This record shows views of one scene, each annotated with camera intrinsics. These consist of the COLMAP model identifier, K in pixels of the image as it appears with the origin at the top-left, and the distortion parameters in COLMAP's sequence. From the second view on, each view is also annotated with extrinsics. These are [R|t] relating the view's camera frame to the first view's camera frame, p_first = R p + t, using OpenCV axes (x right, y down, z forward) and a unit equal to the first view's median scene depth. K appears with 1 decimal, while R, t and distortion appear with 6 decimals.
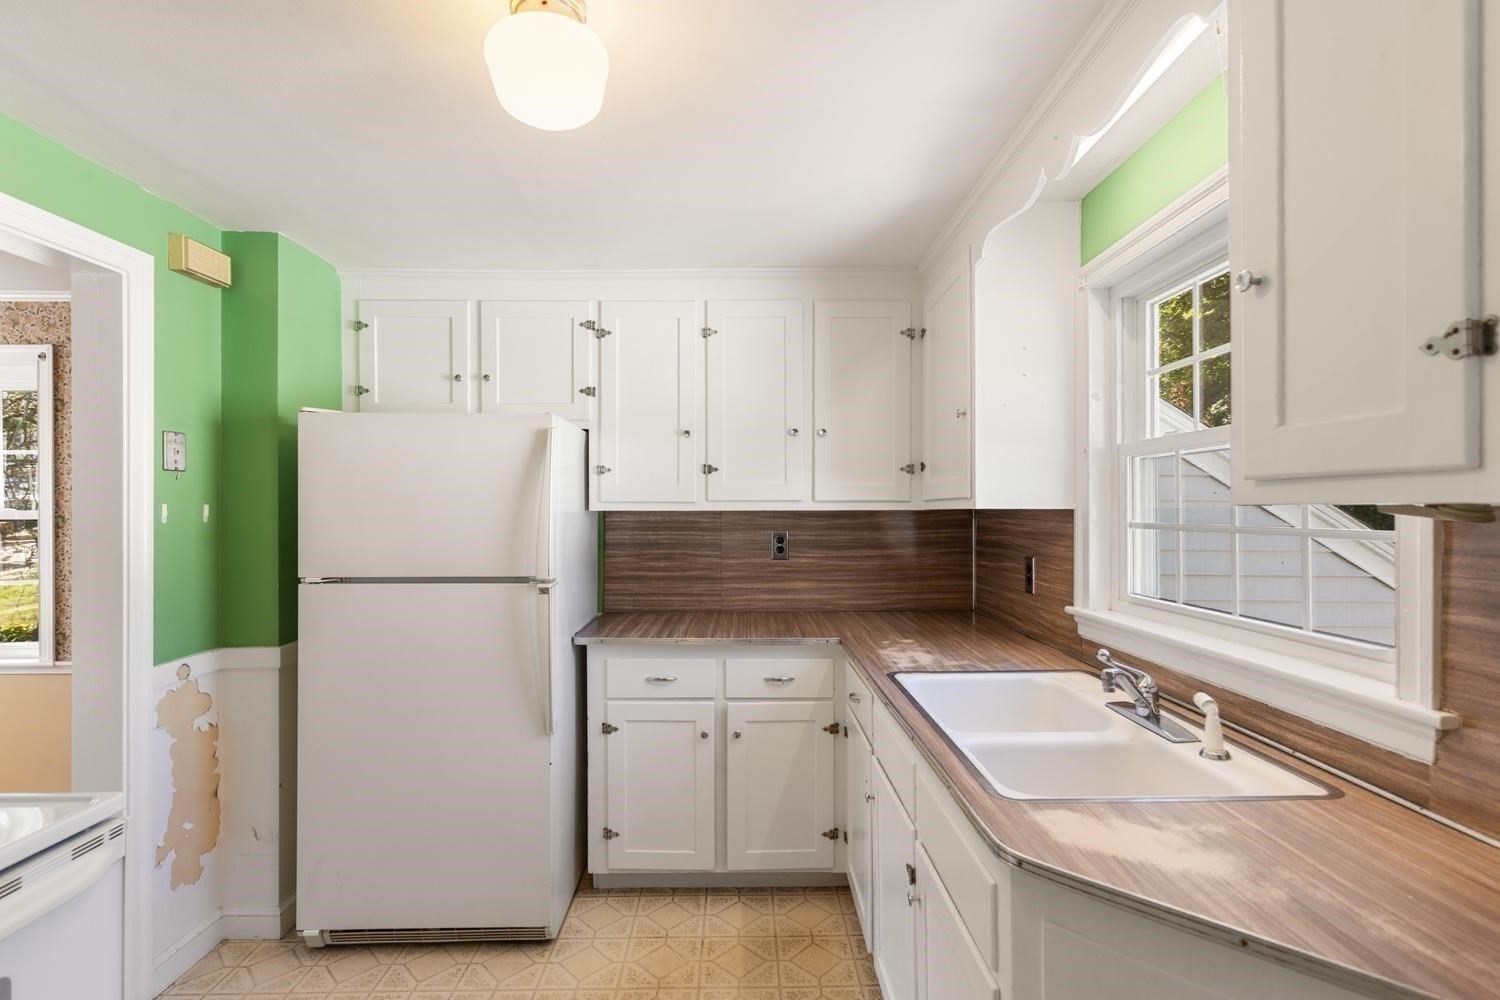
lens RADIAL K [[695.1, 0, 748.1], [0, 695.1, 509.8], [0, 0, 1]] dist [0.008952, -0.001352]
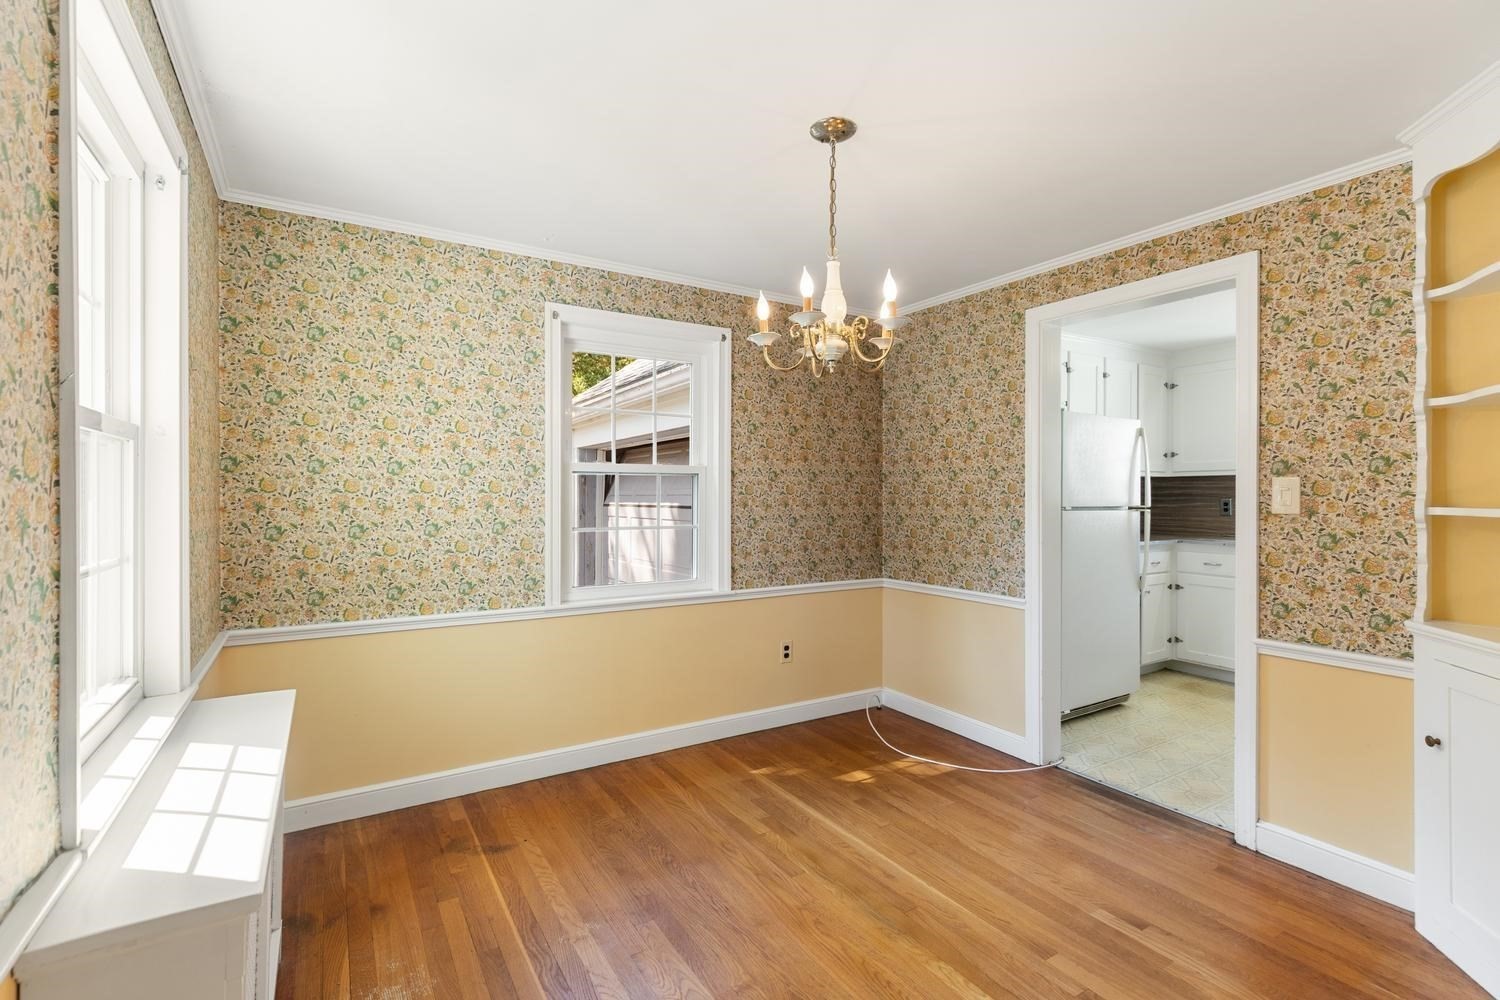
lens RADIAL K [[681.2, 0, 750.2], [0, 681.2, 496.3], [0, 0, 1]] dist [0.012814, -0.001499]
pose [[0.852141, 0.001556, 0.523310, -1.767019], [-0.001651, 0.999999, -0.000285, 0.059968], [-0.523310, -0.000622, 0.852142, -0.024082]]
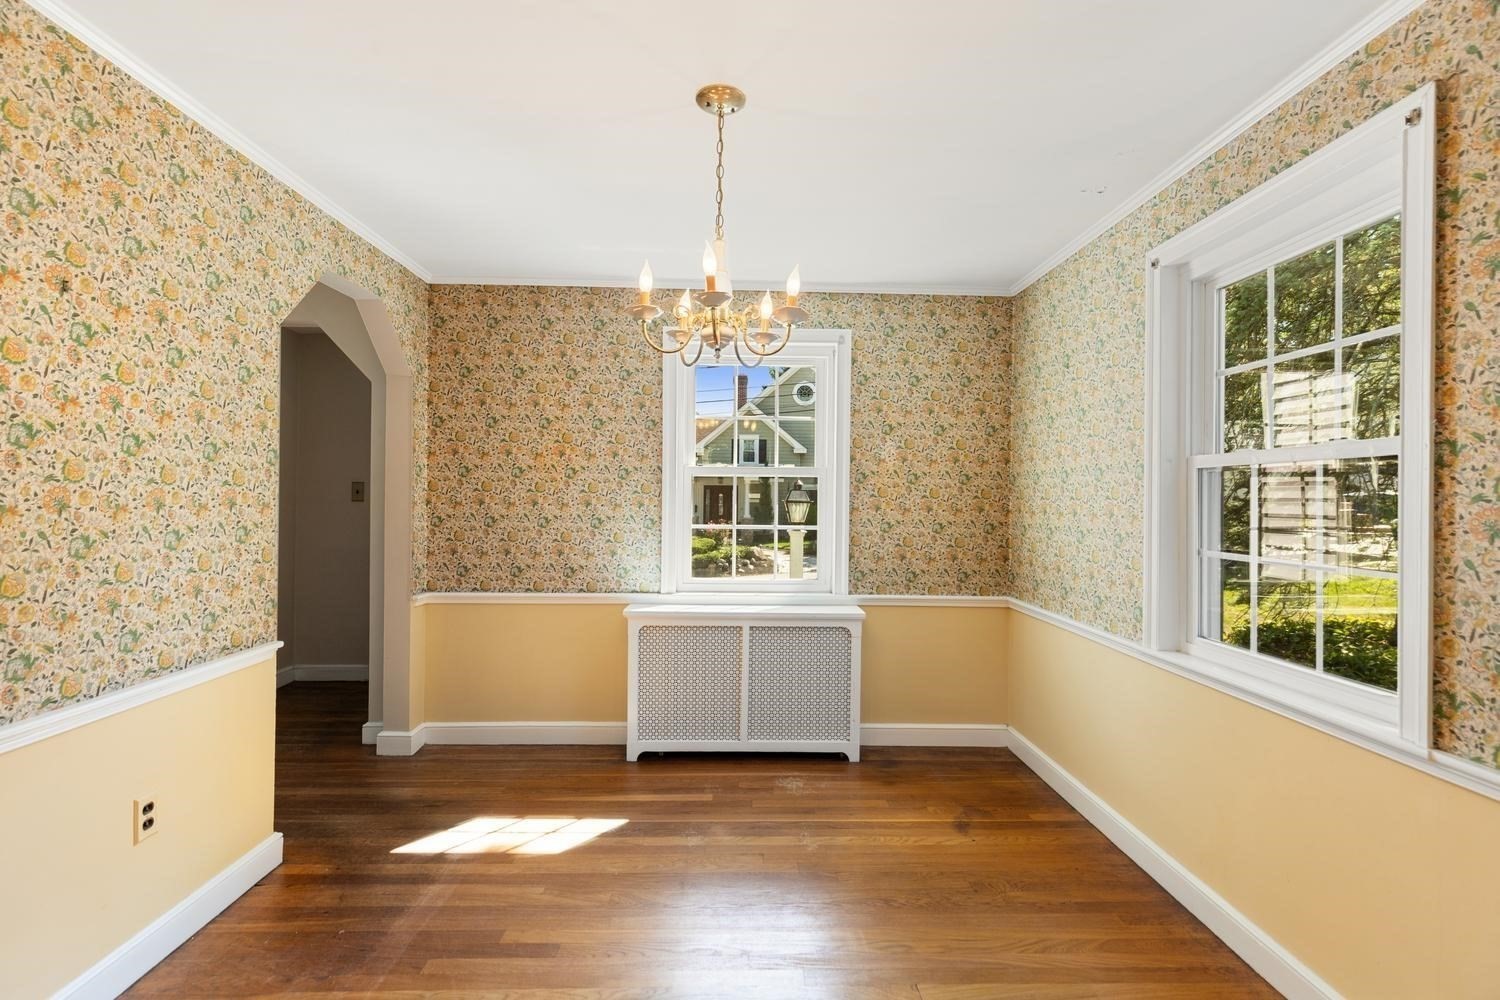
lens RADIAL K [[681.2, 0, 750.2], [0, 681.2, 496.3], [0, 0, 1]] dist [0.012814, -0.001499]
pose [[0.025182, -0.003558, -0.999677, -0.600429], [-0.014490, 0.999887, -0.003924, 0.061343], [0.999578, 0.014584, 0.025128, 0.589941]]
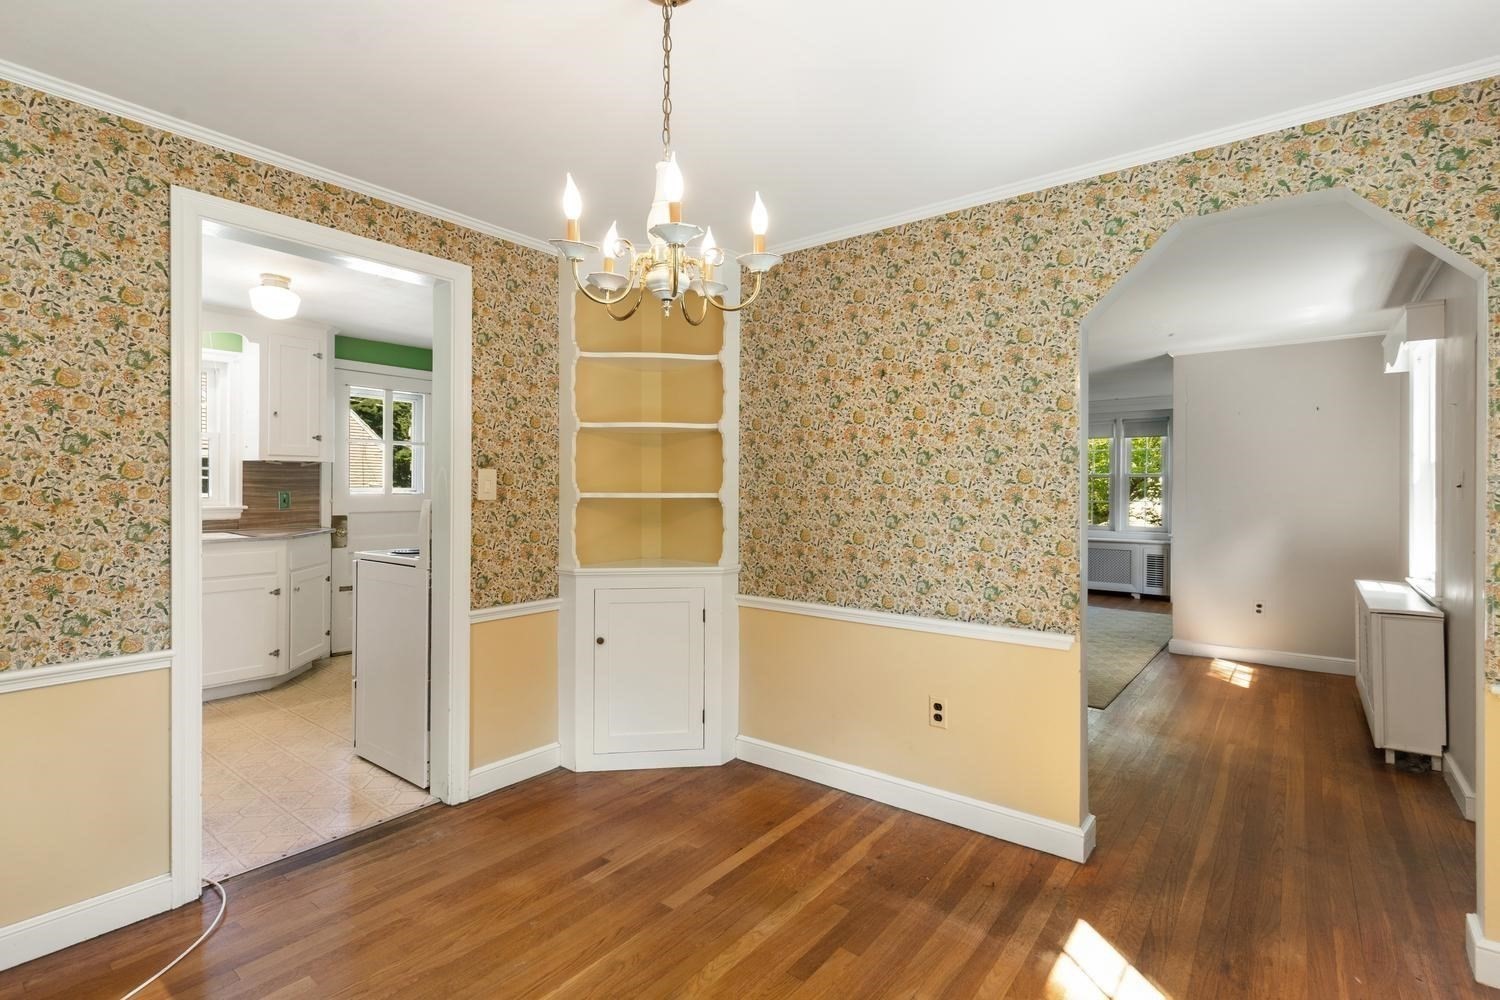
lens RADIAL K [[704.7, 0, 751.4], [0, 704.7, 488.2], [0, 0, 1]] dist [0.000995, -0.000300]
pose [[-0.784227, -0.003108, 0.620466, -1.699581], [-0.002154, 0.999995, 0.002286, 0.059648], [-0.620470, 0.000457, -0.784230, 0.972405]]
